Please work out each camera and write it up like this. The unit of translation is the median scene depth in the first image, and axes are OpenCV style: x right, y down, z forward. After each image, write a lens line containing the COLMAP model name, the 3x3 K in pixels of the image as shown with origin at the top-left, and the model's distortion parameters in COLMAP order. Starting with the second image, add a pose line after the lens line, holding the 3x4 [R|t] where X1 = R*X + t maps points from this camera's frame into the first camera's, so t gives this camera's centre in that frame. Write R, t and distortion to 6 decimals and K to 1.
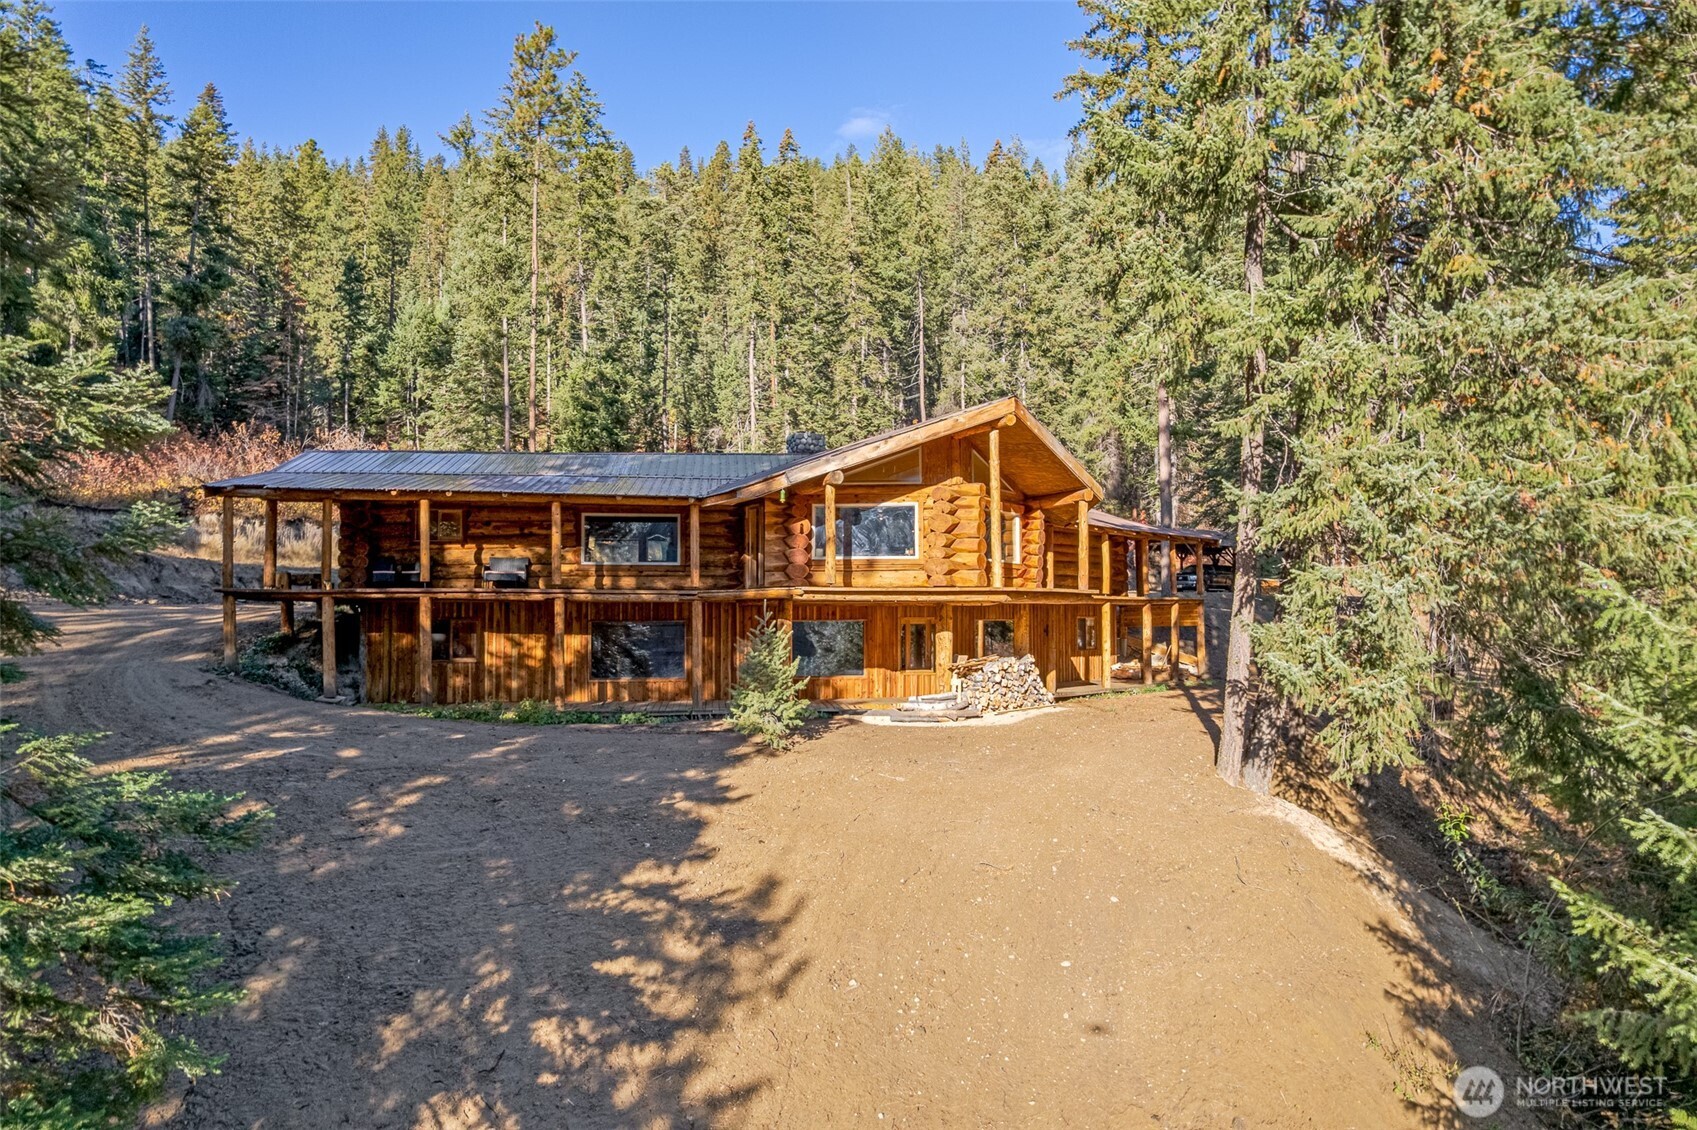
lens RADIAL K [[1094.4, 0, 868.8], [0, 1094.4, 564.8], [0, 0, 1]] dist [-0.061390, 0.058952]
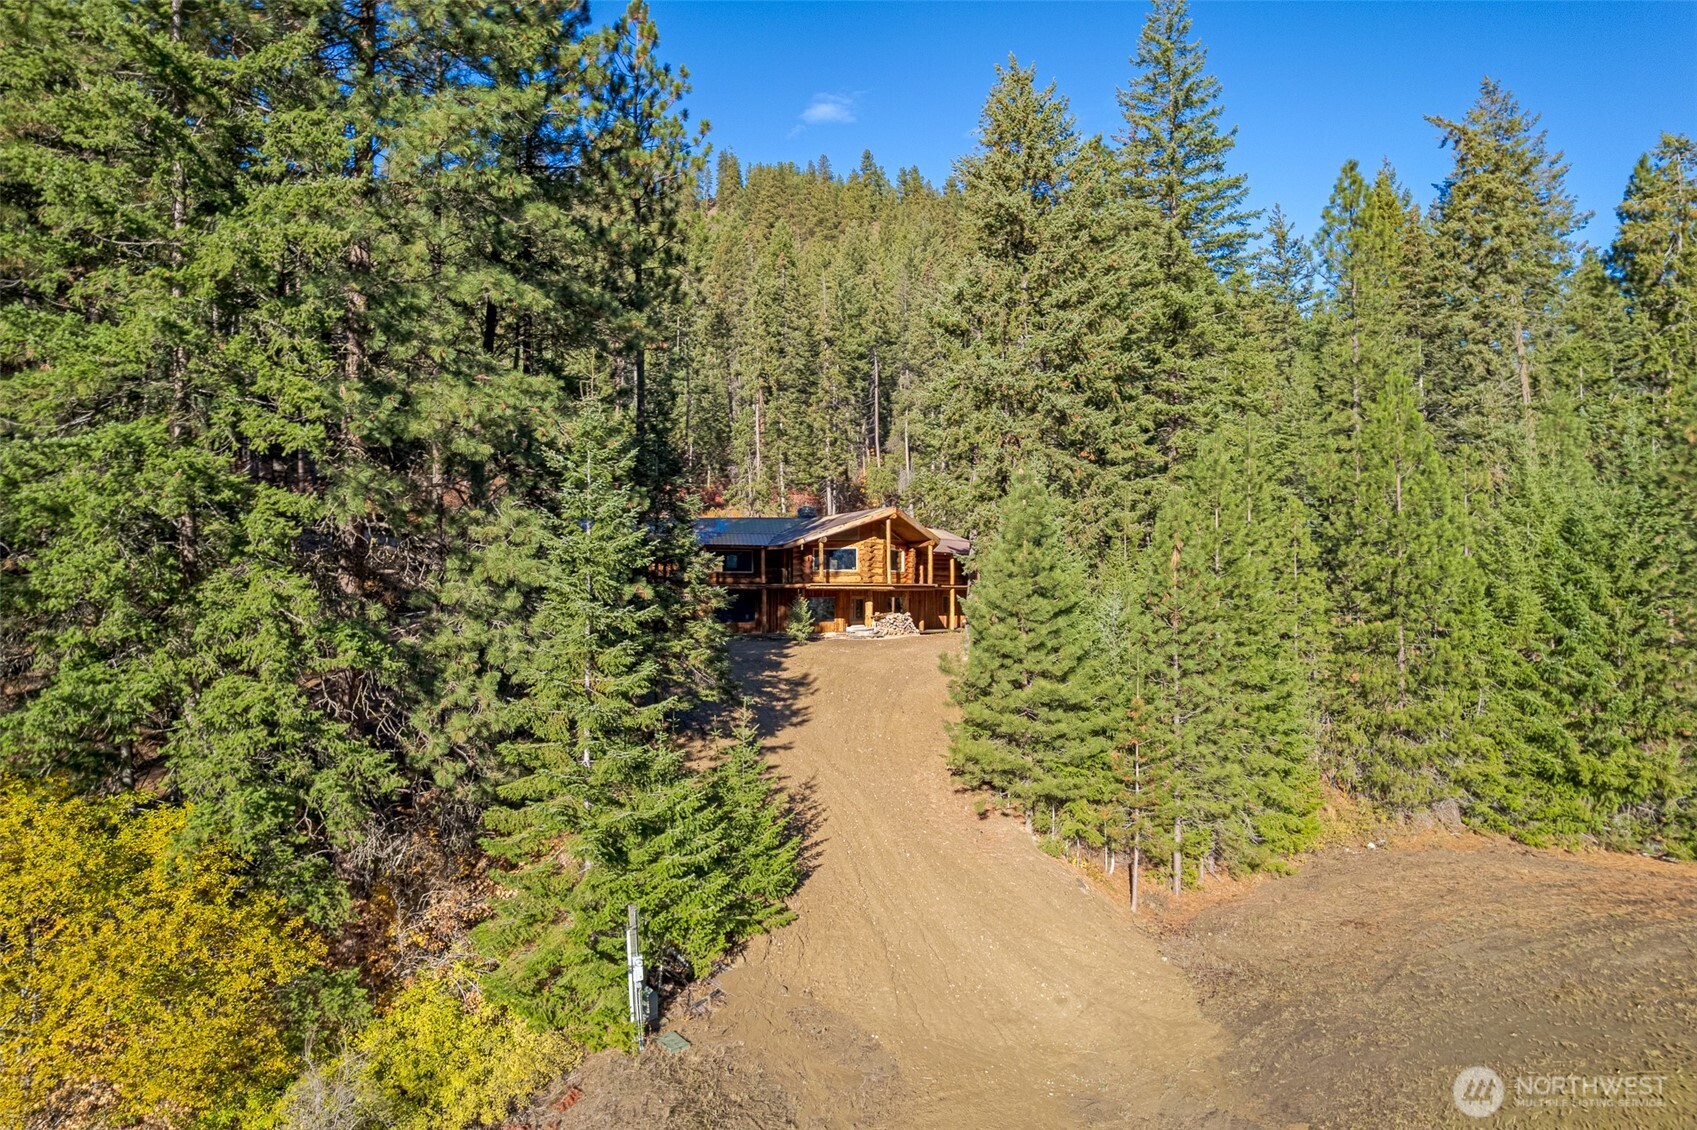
lens RADIAL K [[1094.4, 0, 868.8], [0, 1094.4, 564.8], [0, 0, 1]] dist [-0.061390, 0.058952]
pose [[0.999608, 0.004141, 0.027674, 0.003945], [-0.004673, 0.999804, 0.019217, -0.063915], [-0.027589, -0.019339, 0.999432, -1.356516]]
